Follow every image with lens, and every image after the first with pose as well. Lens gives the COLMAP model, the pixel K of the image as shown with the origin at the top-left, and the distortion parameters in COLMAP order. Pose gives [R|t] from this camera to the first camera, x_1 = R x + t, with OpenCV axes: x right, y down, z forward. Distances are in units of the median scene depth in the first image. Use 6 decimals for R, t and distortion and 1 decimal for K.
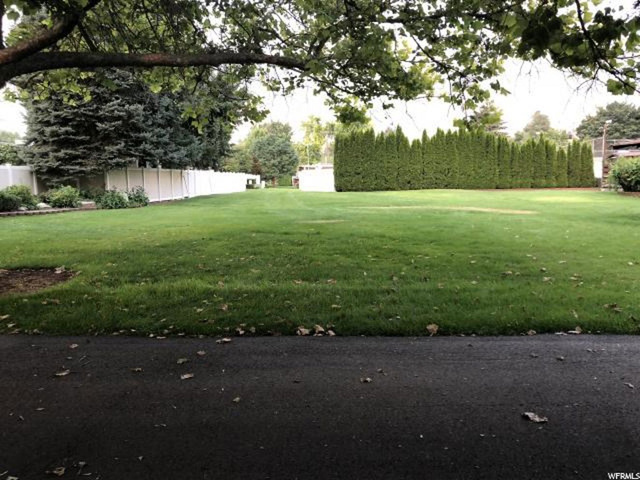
lens RADIAL K [[513.2, 0, 317.4], [0, 513.2, 230.2], [0, 0, 1]] dist [0.061072, -0.085058]
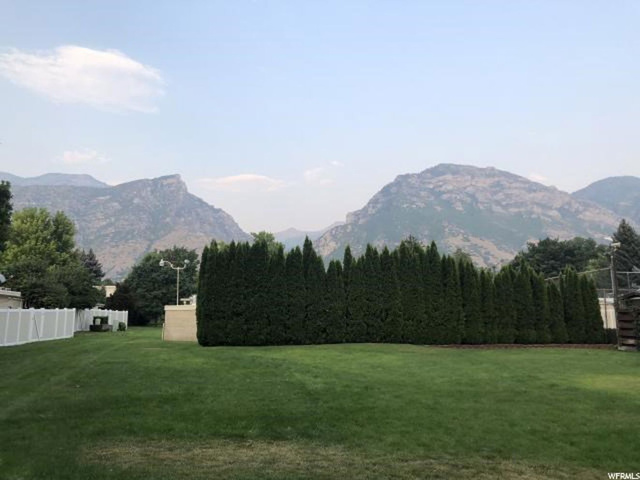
lens RADIAL K [[513.2, 0, 317.4], [0, 513.2, 230.2], [0, 0, 1]] dist [0.061072, -0.085058]
pose [[0.988180, 0.041771, 0.147496, 0.077921], [-0.002473, 0.966378, -0.257114, -0.052213], [-0.153277, 0.253711, 0.955059, 0.401837]]
